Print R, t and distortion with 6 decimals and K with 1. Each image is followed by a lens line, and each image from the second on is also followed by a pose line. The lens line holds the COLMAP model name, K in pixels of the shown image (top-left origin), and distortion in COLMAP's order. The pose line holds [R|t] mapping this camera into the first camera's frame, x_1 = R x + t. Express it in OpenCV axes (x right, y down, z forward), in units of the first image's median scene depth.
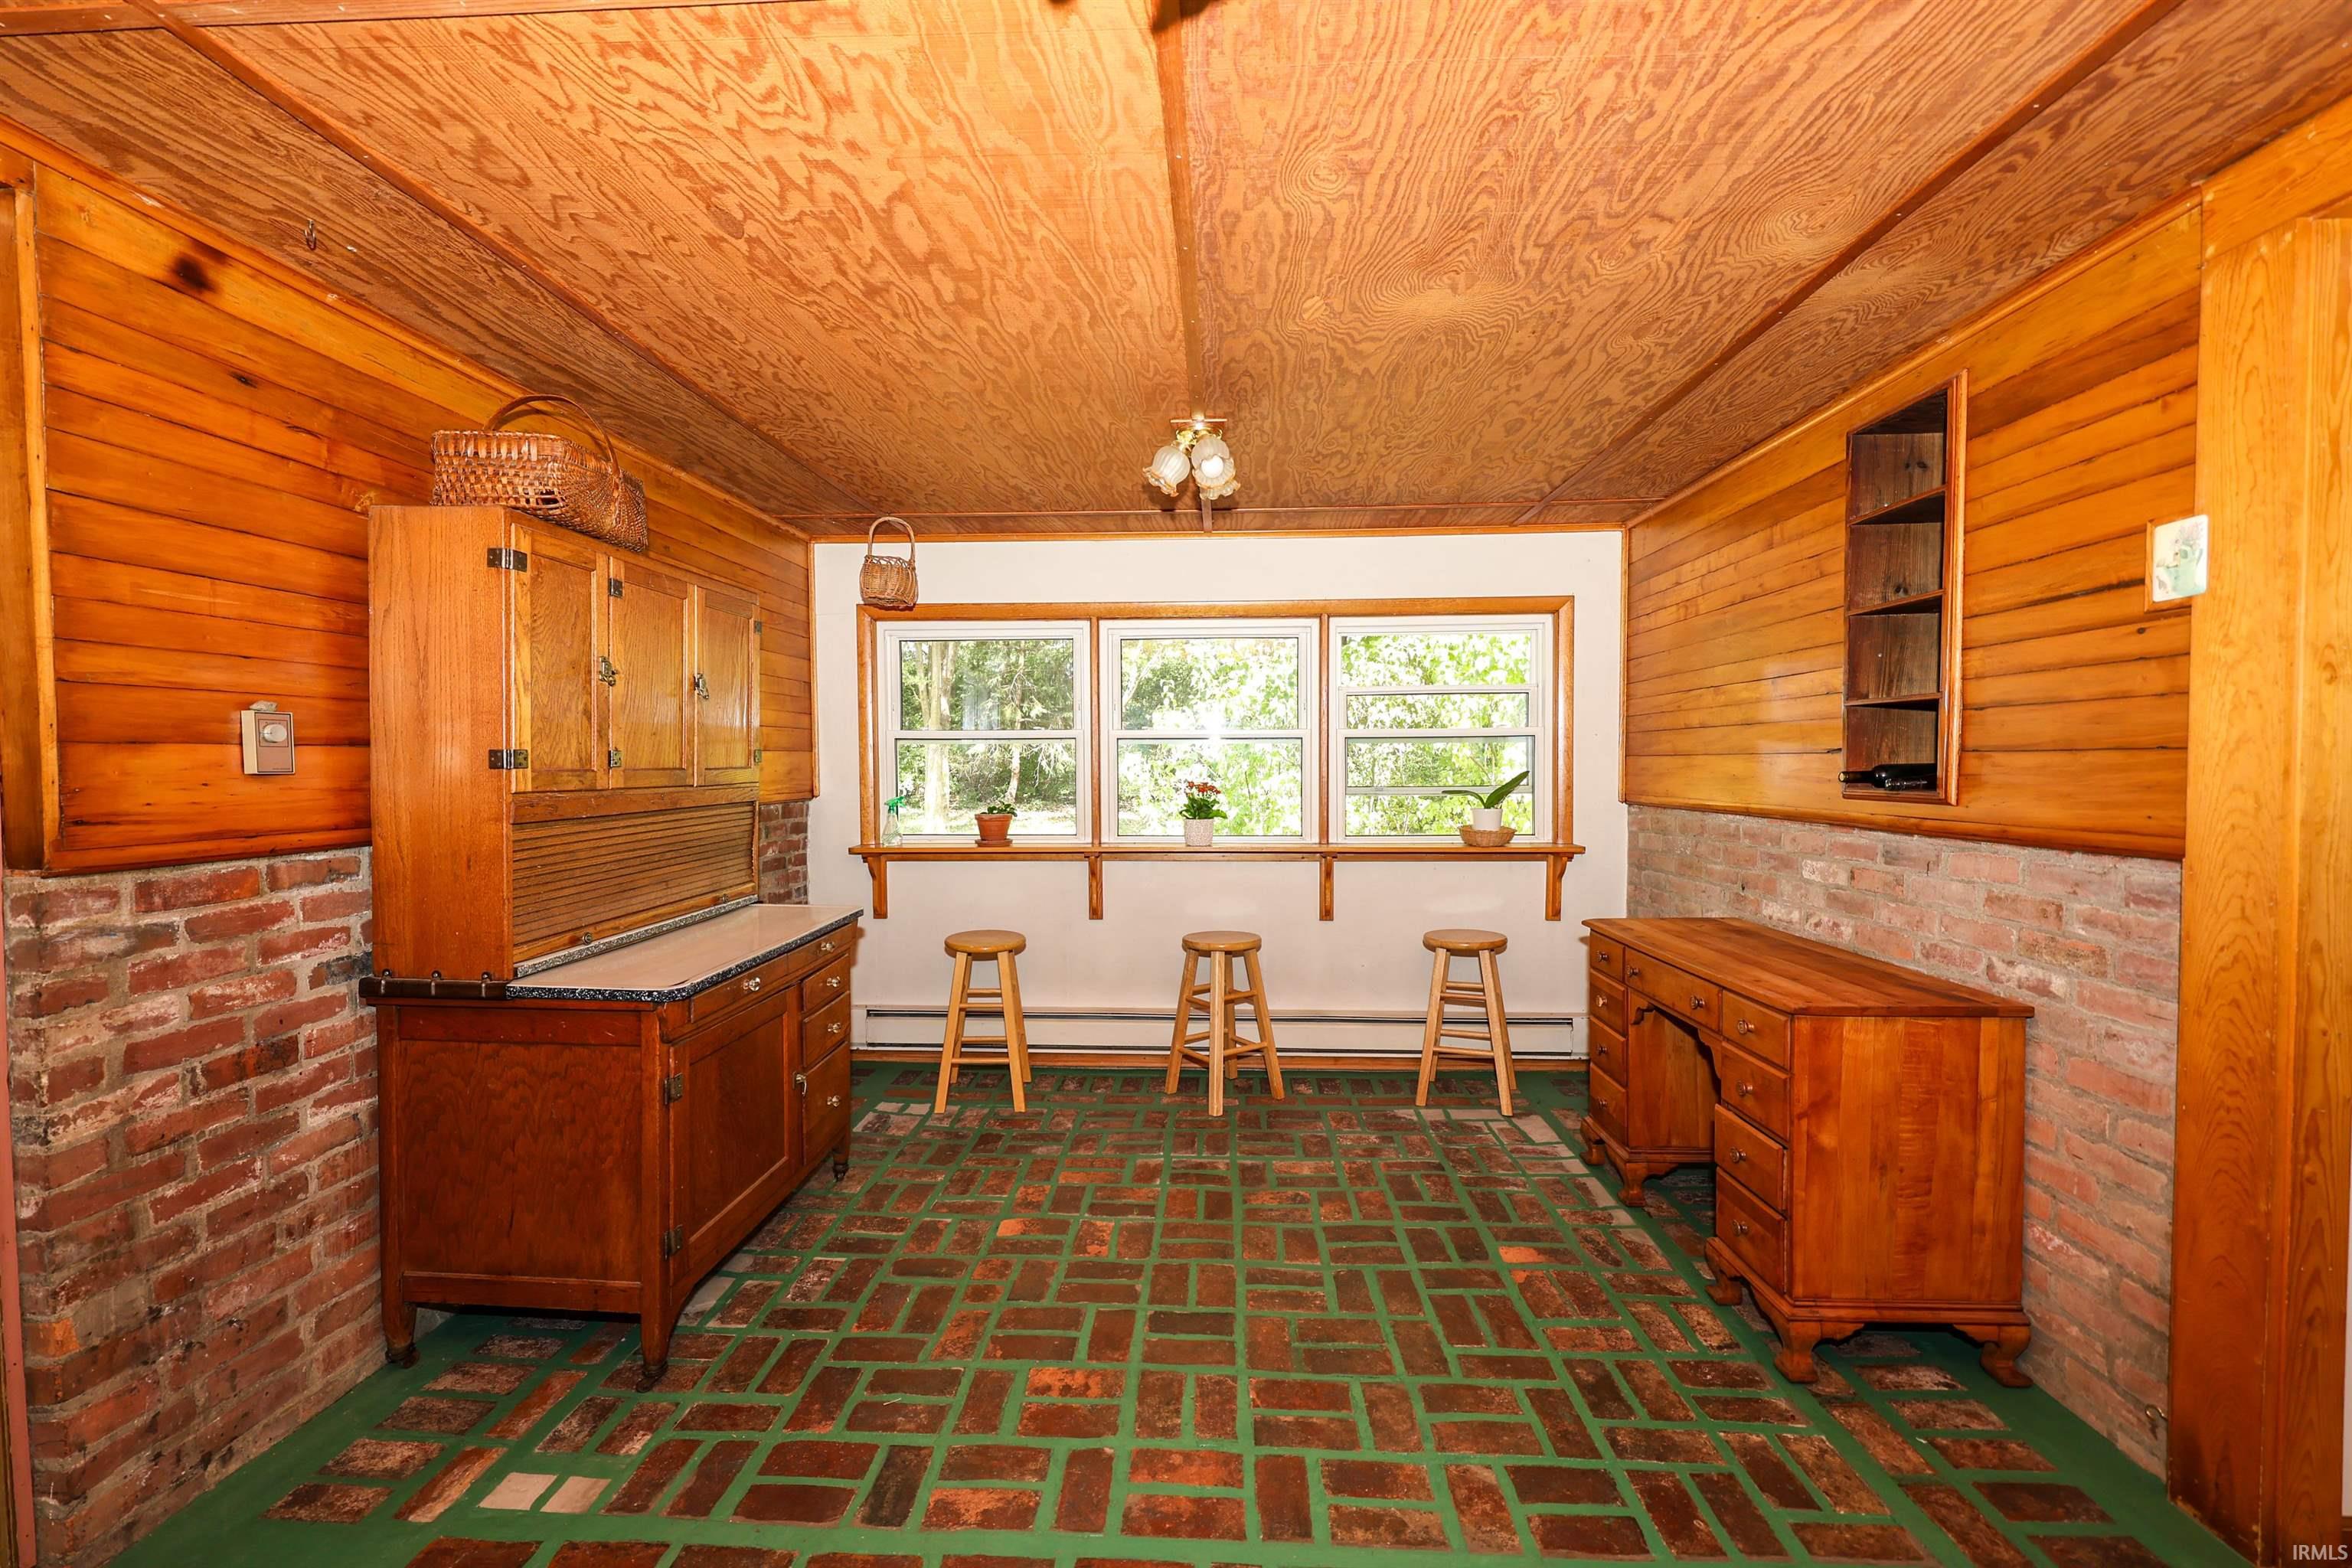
lens RADIAL K [[946.4, 0, 1182.8], [0, 946.4, 783.1], [0, 0, 1]] dist [-0.000959, 0.000532]
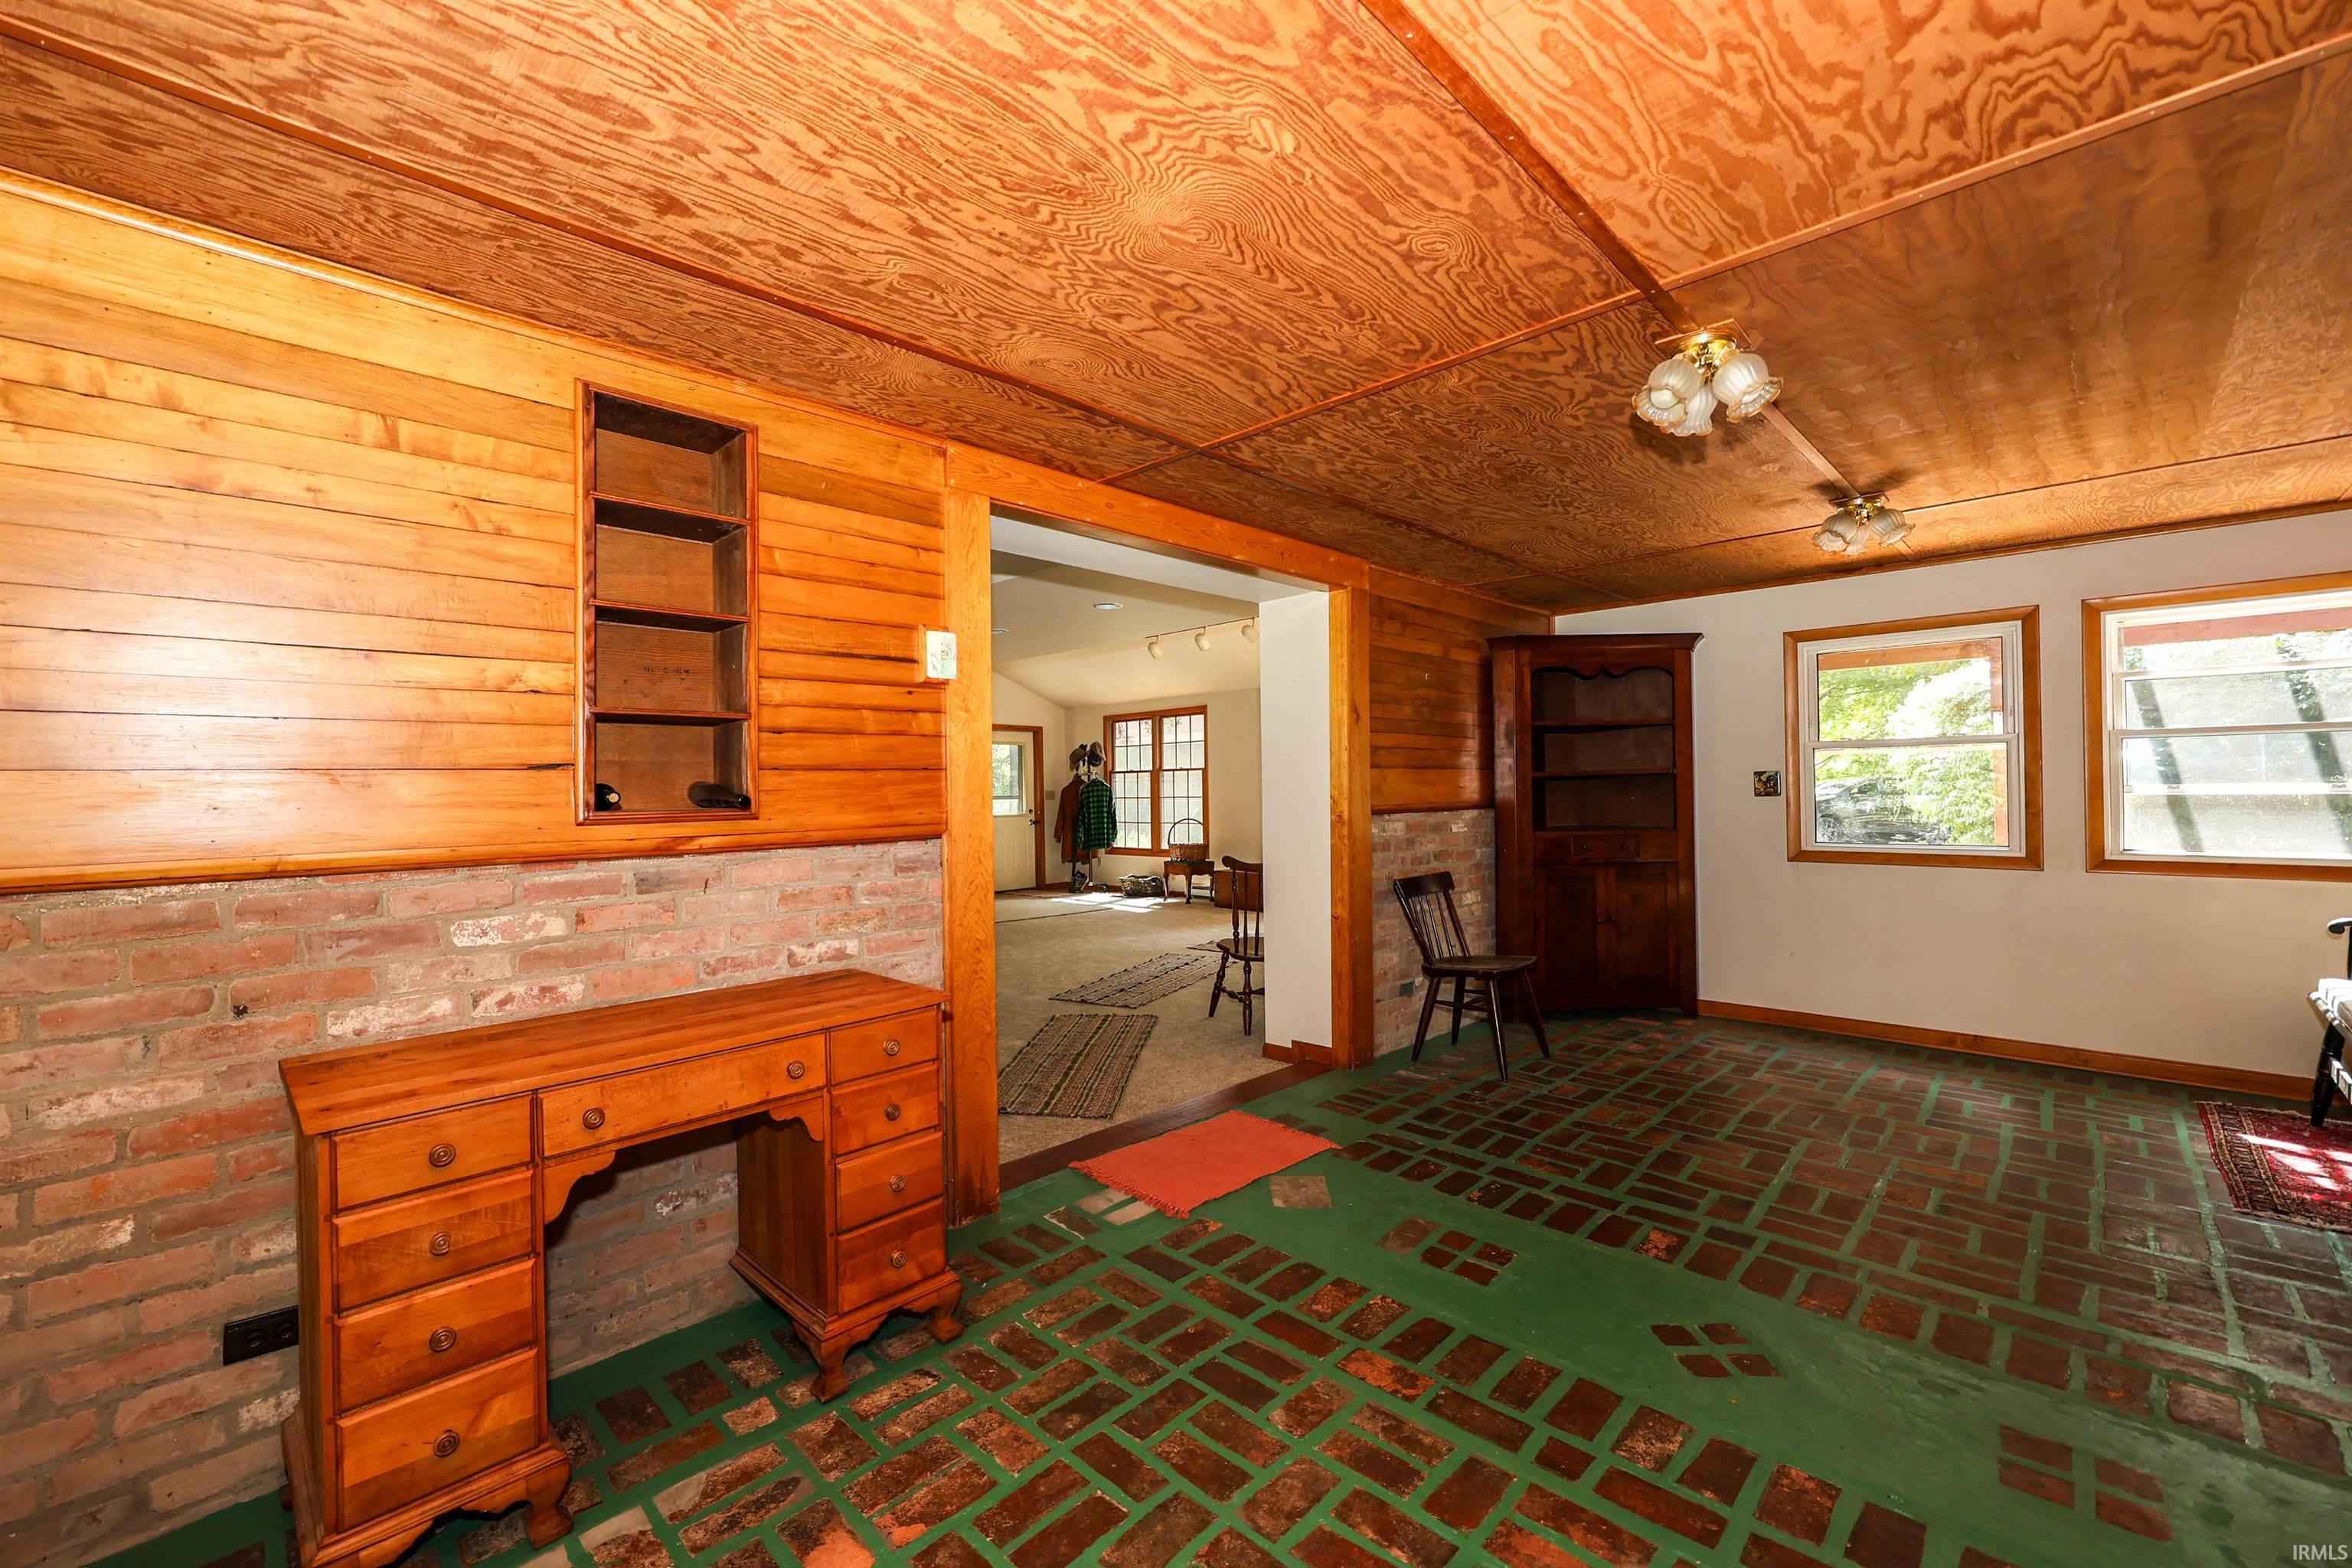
lens RADIAL K [[946.4, 0, 1167.7], [0, 946.4, 788.8], [0, 0, 1]] dist [-0.000959, 0.000532]
pose [[-0.739167, 0.015577, 0.673342, -0.294457], [0.036918, 0.999167, 0.017412, -0.014257], [-0.672510, 0.037729, -0.739126, 1.659374]]
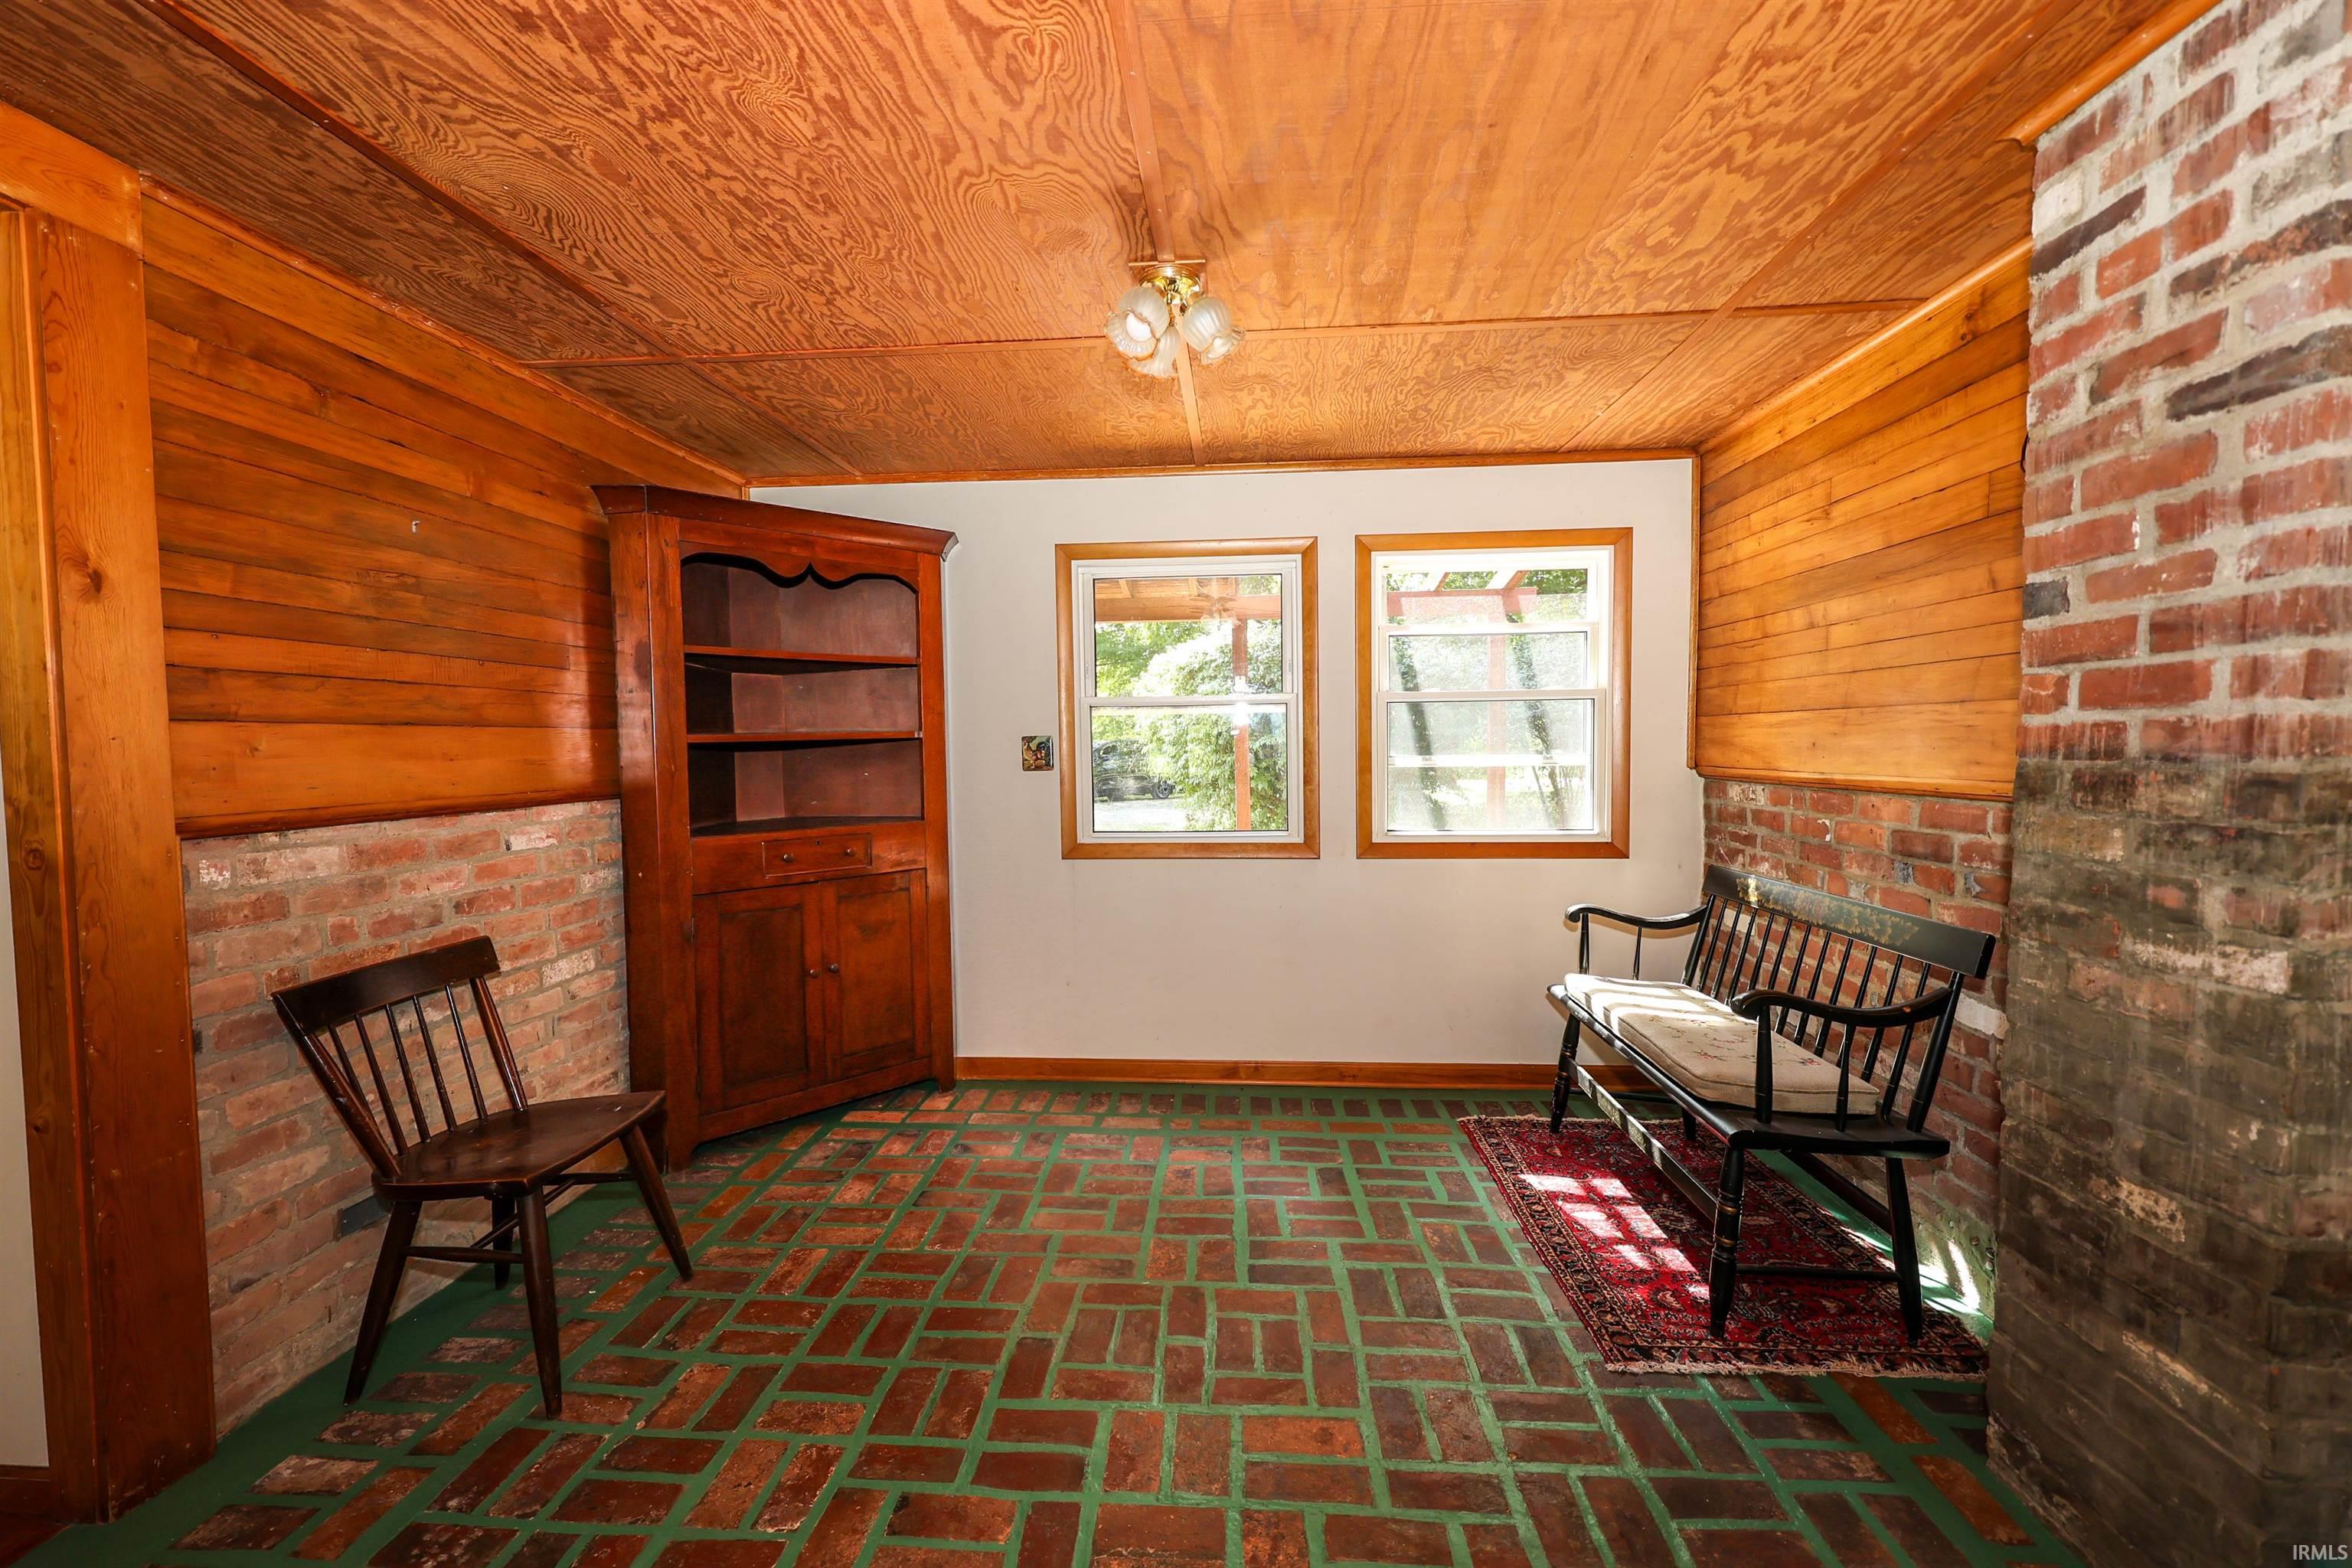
lens RADIAL K [[946.4, 0, 1170.7], [0, 946.4, 790.9], [0, 0, 1]] dist [-0.000959, 0.000532]
pose [[-0.999387, 0.014182, 0.032023, -0.092665], [0.016777, 0.996467, 0.082295, 0.000757], [-0.030743, 0.082782, -0.996093, 0.540449]]
